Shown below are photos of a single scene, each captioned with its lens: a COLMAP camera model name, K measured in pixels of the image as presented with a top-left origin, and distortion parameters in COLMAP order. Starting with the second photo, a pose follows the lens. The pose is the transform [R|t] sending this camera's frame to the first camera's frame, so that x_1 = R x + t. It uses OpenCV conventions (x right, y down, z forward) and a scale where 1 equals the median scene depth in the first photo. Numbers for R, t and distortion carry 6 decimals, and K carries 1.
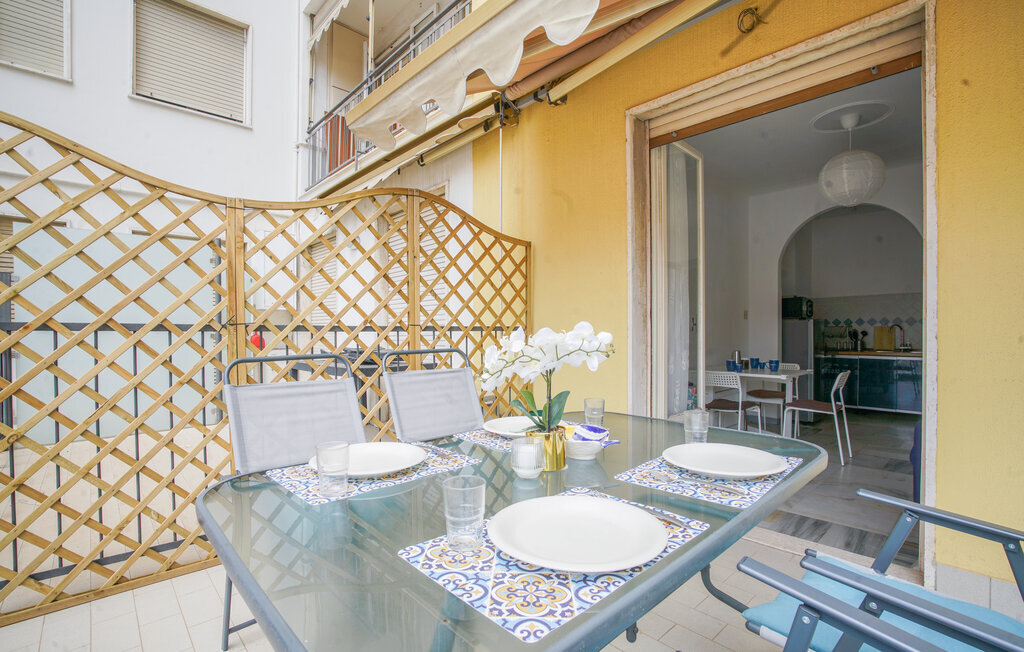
lens RADIAL K [[470.2, 0, 508.4], [0, 470.2, 339.1], [0, 0, 1]] dist [-0.036832, 0.004491]
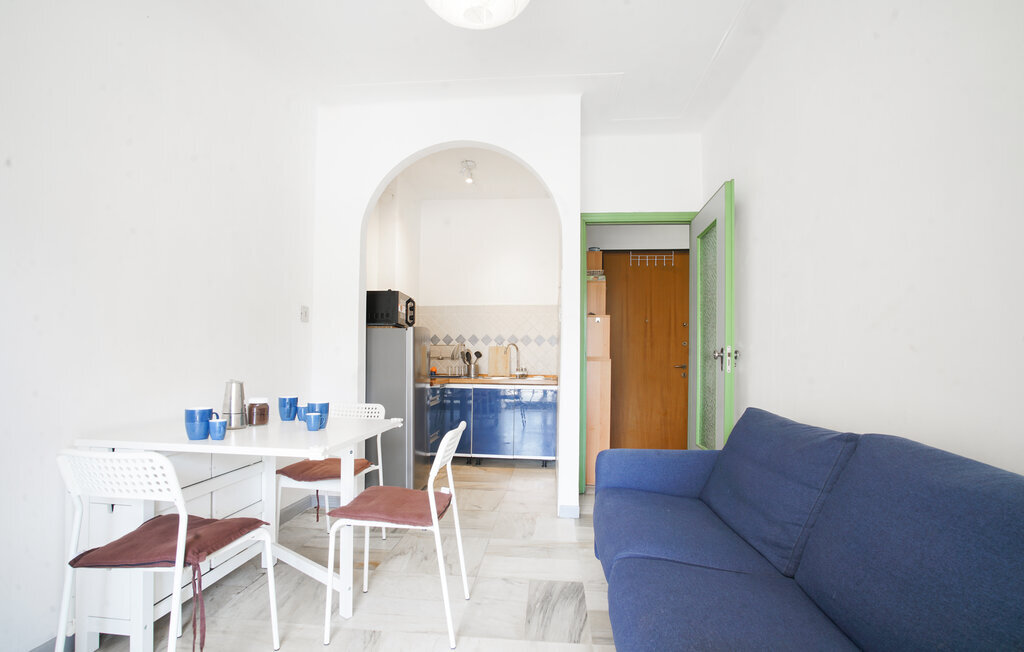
lens RADIAL K [[470.7, 0, 515.5], [0, 470.7, 356.3], [0, 0, 1]] dist [-0.001639, -0.000013]
pose [[0.729349, 0.018448, 0.683893, 0.290366], [-0.004550, 0.999745, -0.022116, 0.007413], [-0.684126, 0.013019, 0.729247, 0.397241]]
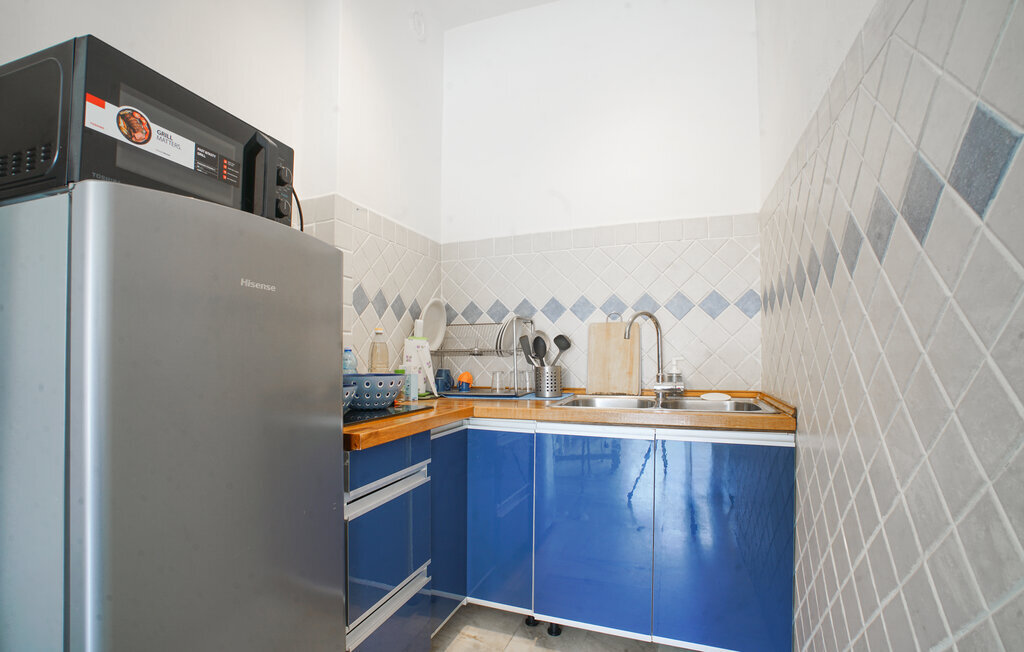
lens RADIAL K [[470.2, 0, 517.3], [0, 470.2, 355.8], [0, 0, 1]] dist [-0.036832, 0.004491]
pose [[0.883751, 0.003693, 0.467943, 0.601312], [0.003792, 0.999880, -0.015053, 0.001738], [-0.467942, 0.015077, 0.883631, 0.736600]]
